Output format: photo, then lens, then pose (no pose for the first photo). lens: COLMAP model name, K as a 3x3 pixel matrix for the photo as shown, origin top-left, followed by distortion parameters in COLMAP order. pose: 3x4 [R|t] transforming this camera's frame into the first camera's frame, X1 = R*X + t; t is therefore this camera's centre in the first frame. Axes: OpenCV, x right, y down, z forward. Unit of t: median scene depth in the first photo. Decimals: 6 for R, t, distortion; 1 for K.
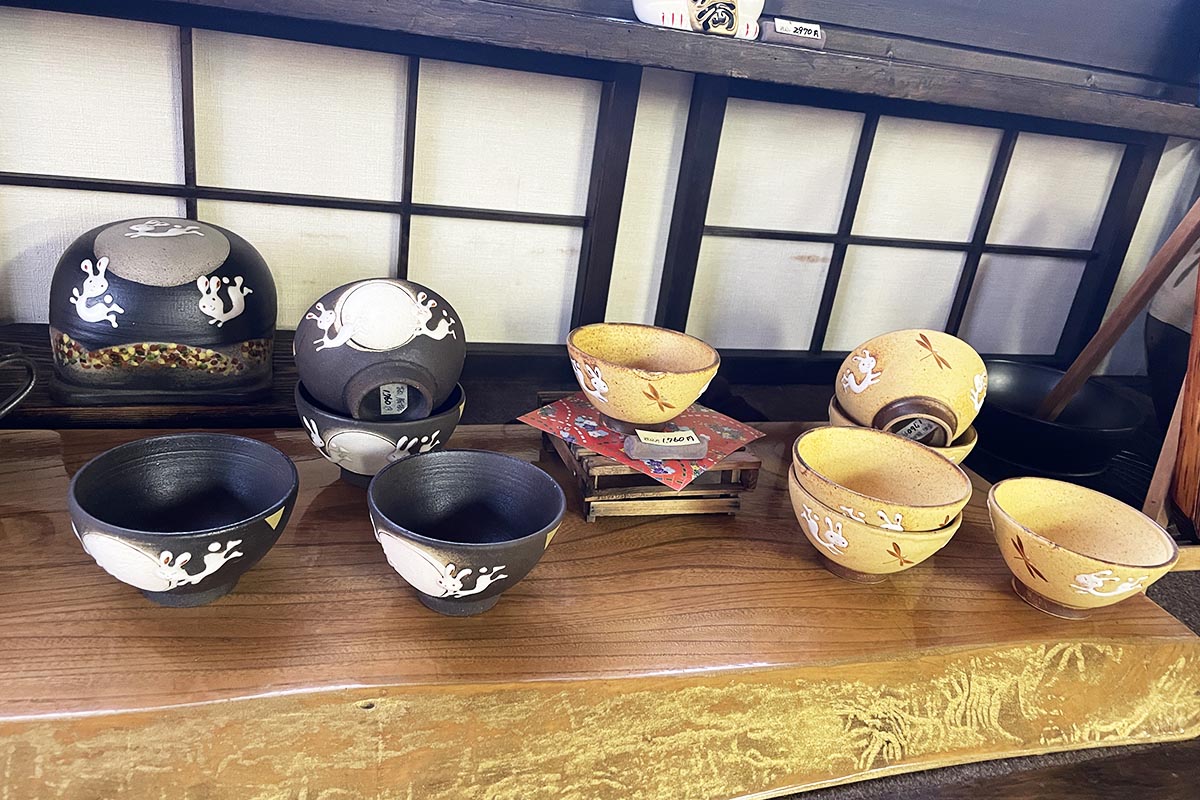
lens RADIAL K [[936.7, 0, 600.0], [0, 936.7, 400.0], [0, 0, 1]] dist [0.083774, -0.140756]
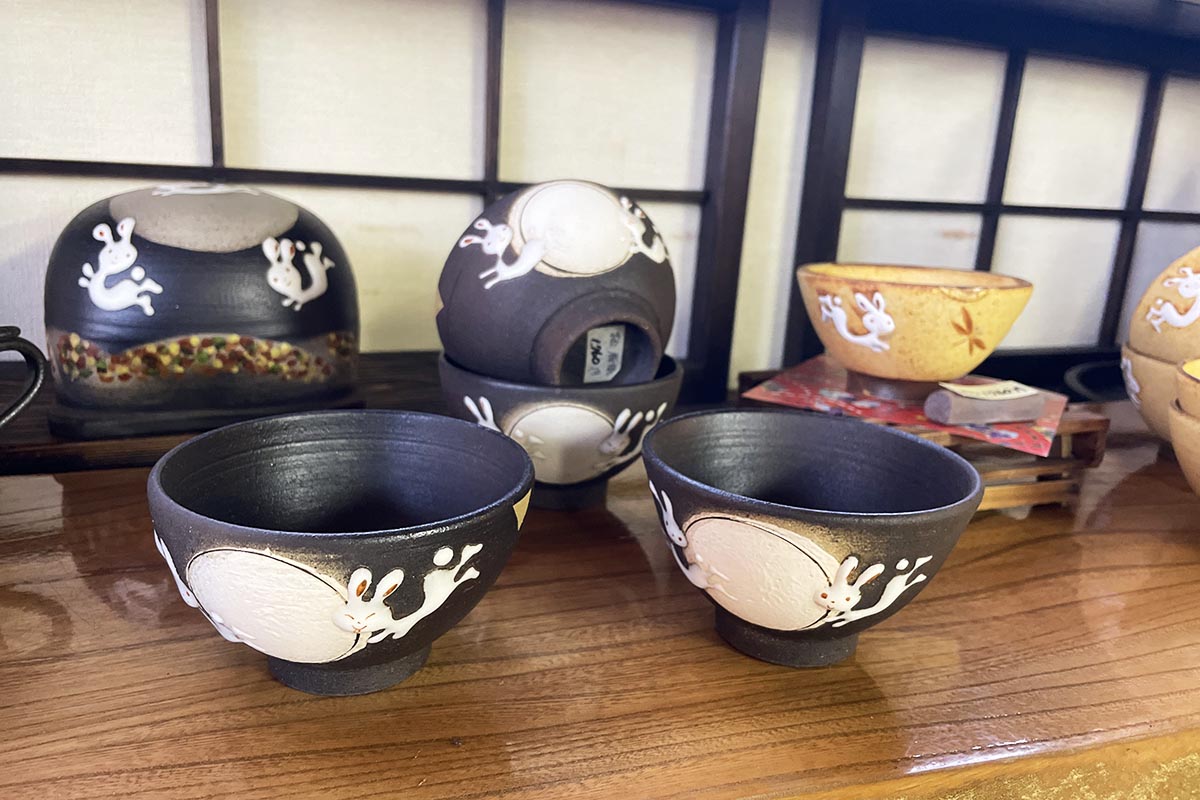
lens RADIAL K [[956.0, 0, 600.0], [0, 956.0, 400.0], [0, 0, 1]] dist [0.082053, -0.156819]
pose [[0.994013, -0.096101, 0.051992, -0.265040], [0.101613, 0.987974, -0.116545, 0.109331], [-0.040167, 0.121130, 0.991824, 0.353075]]
